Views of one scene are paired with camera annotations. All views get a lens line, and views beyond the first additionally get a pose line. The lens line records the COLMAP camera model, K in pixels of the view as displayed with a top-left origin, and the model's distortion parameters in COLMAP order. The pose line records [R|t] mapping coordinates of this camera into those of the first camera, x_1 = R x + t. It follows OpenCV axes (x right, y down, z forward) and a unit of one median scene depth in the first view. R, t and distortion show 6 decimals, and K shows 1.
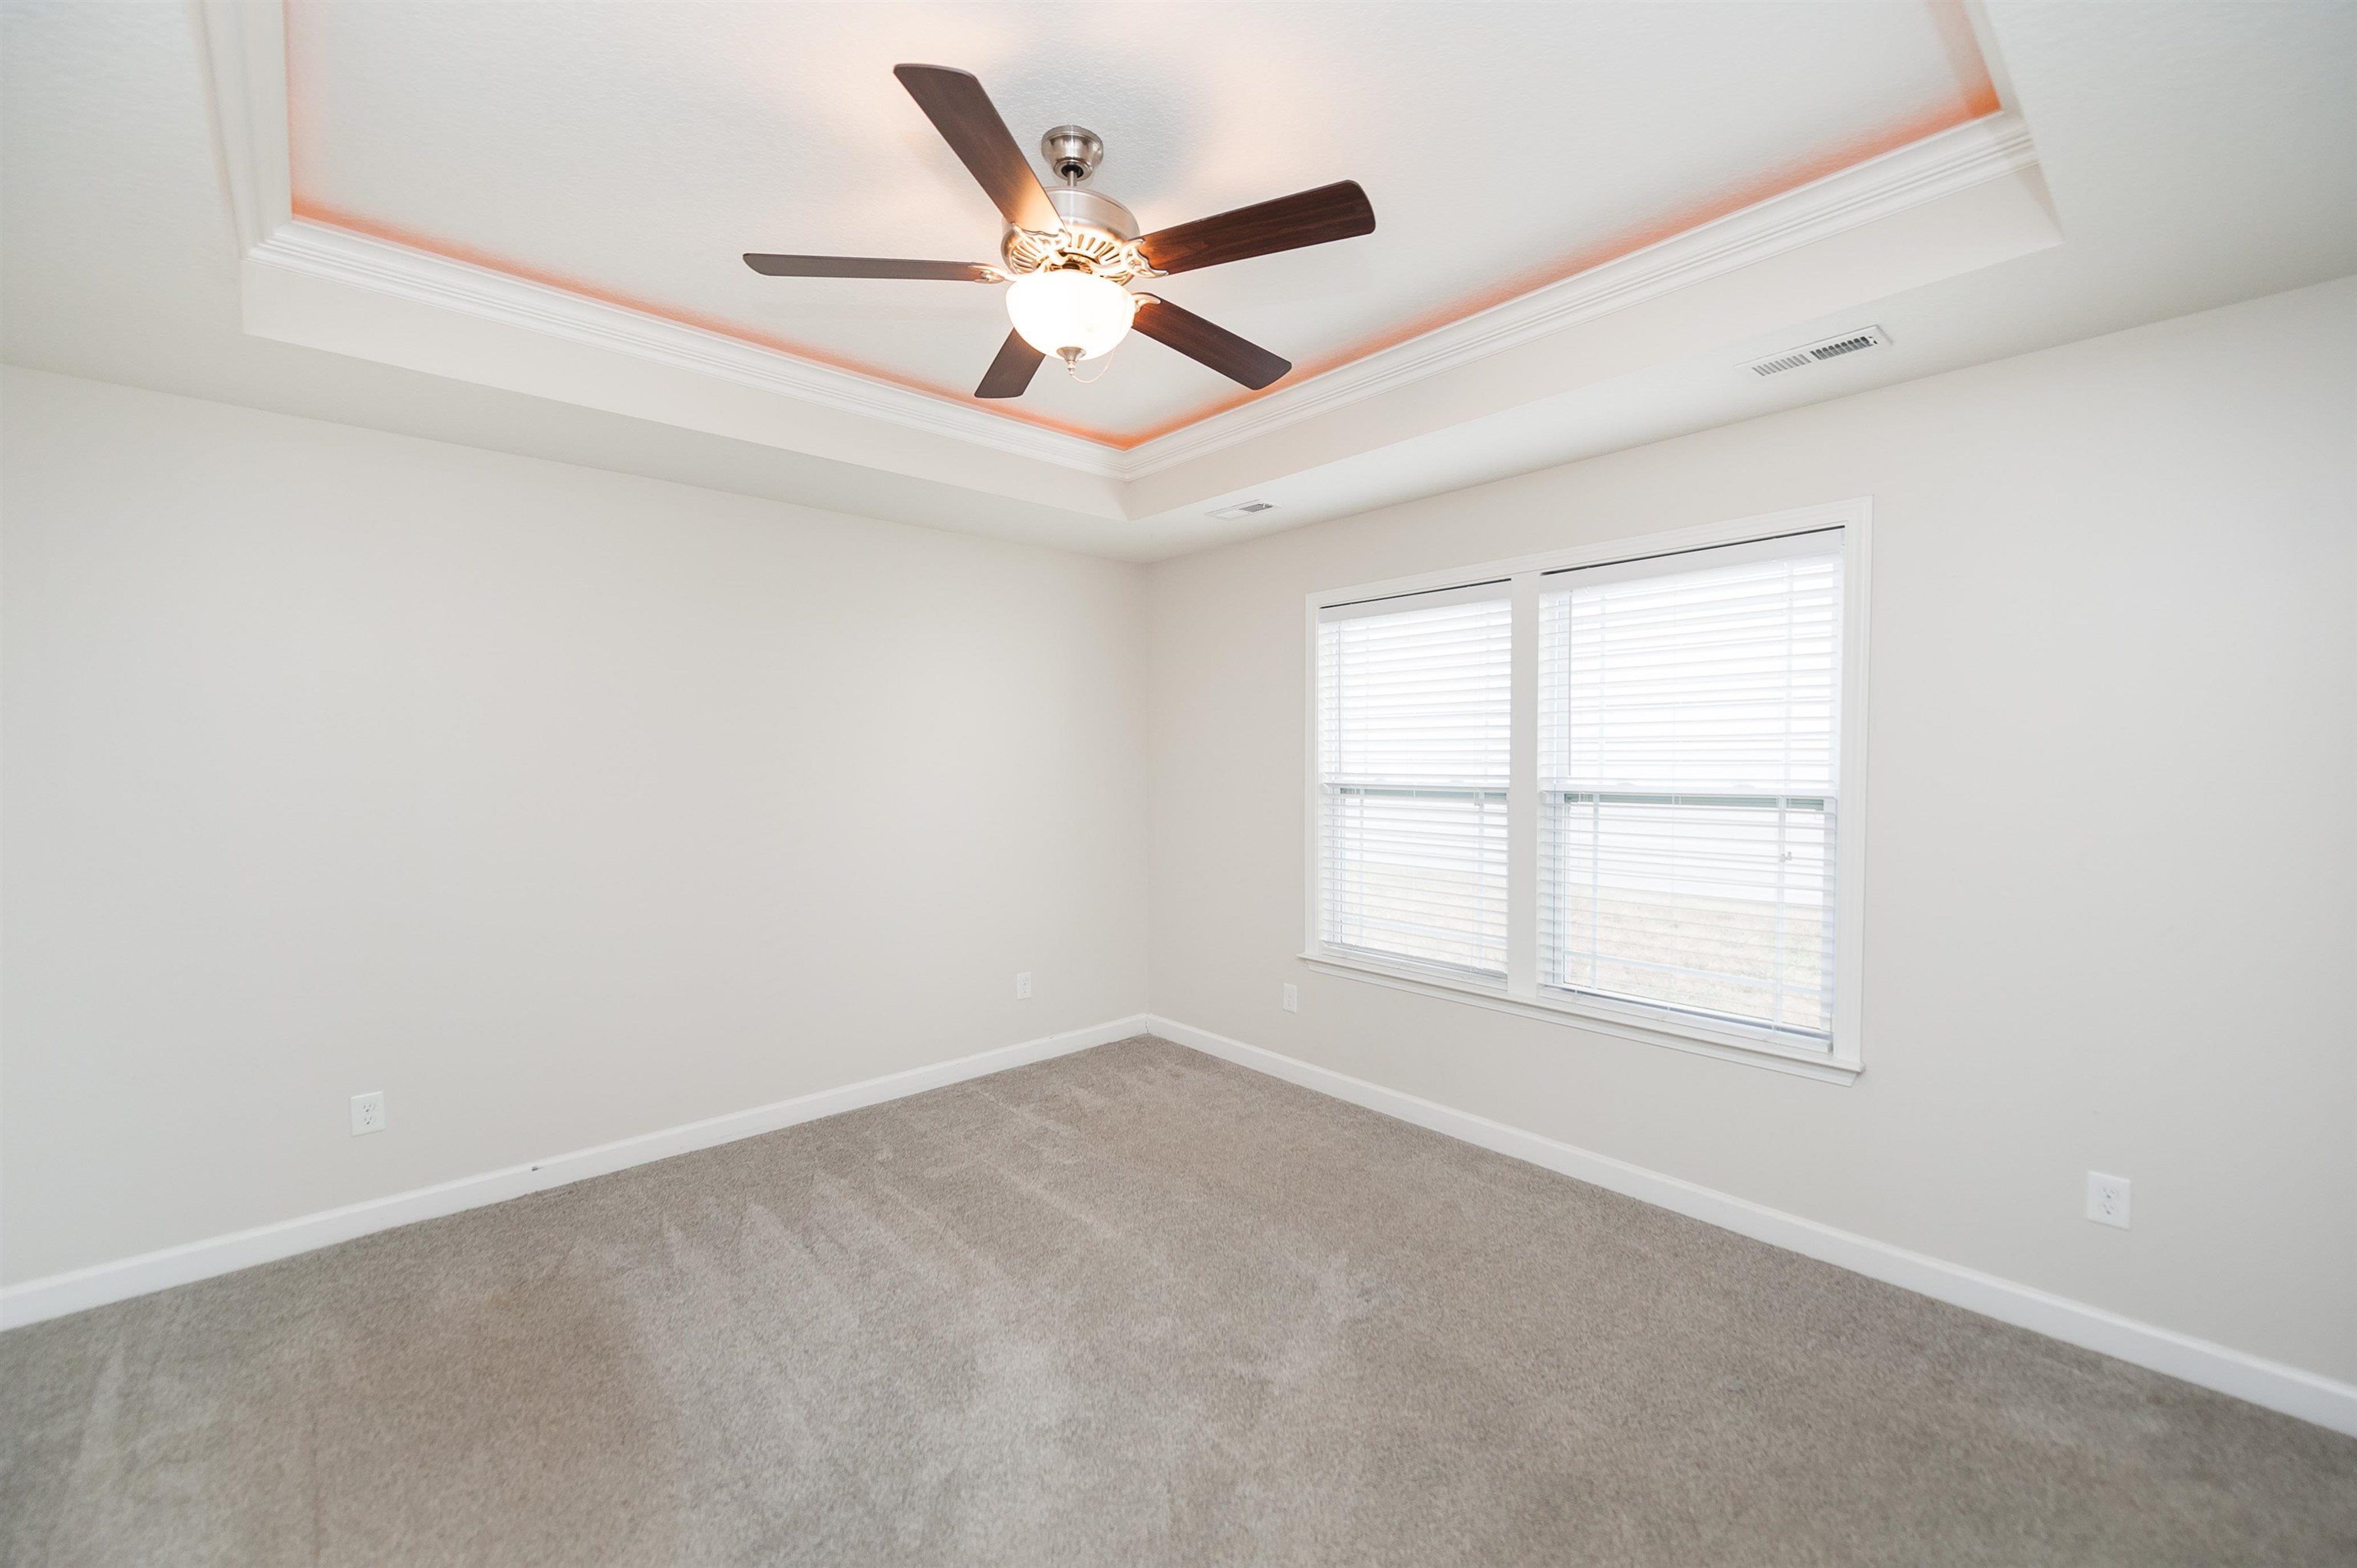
lens RADIAL K [[920.6, 0, 1181.1], [0, 920.6, 795.2], [0, 0, 1]] dist [-0.000265, -0.003330]
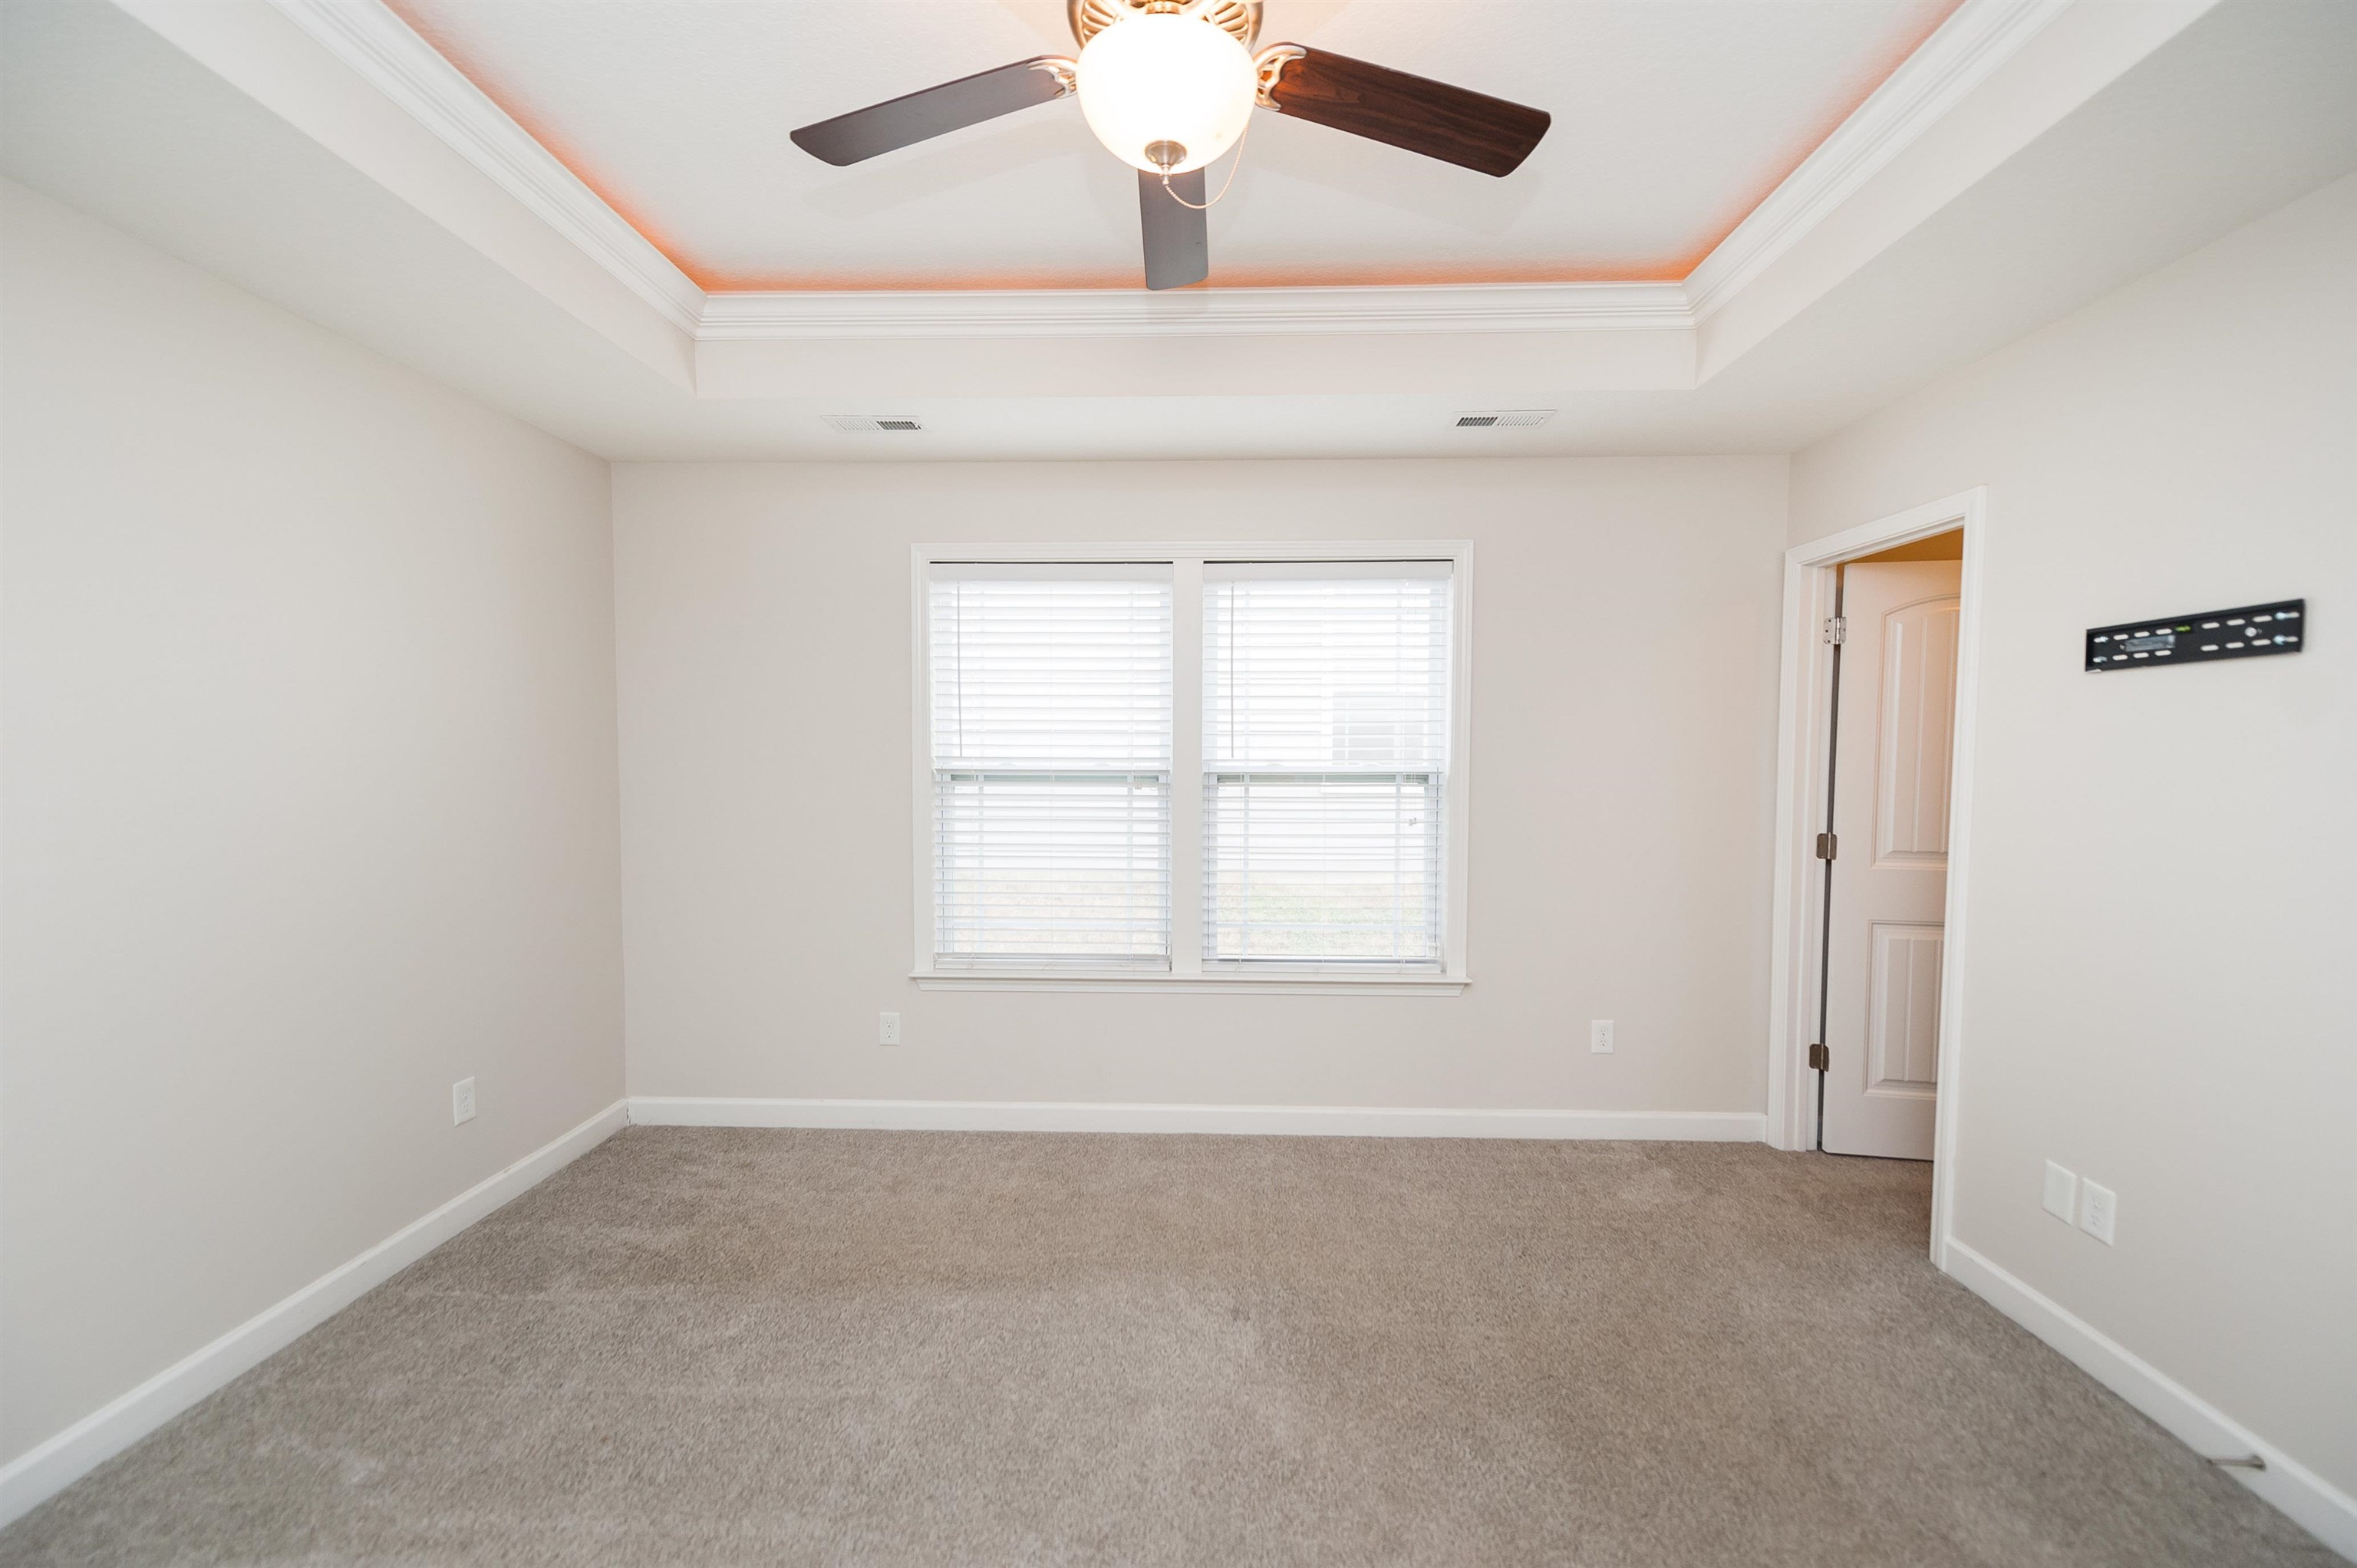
lens RADIAL K [[946.8, 0, 1178.5], [0, 946.8, 784.0], [0, 0, 1]] dist [0.000673, -0.001011]
pose [[0.701142, -0.031363, 0.712332, -0.377094], [0.024665, 0.999501, 0.019729, -0.013446], [-0.712595, 0.003737, 0.701565, 0.267785]]
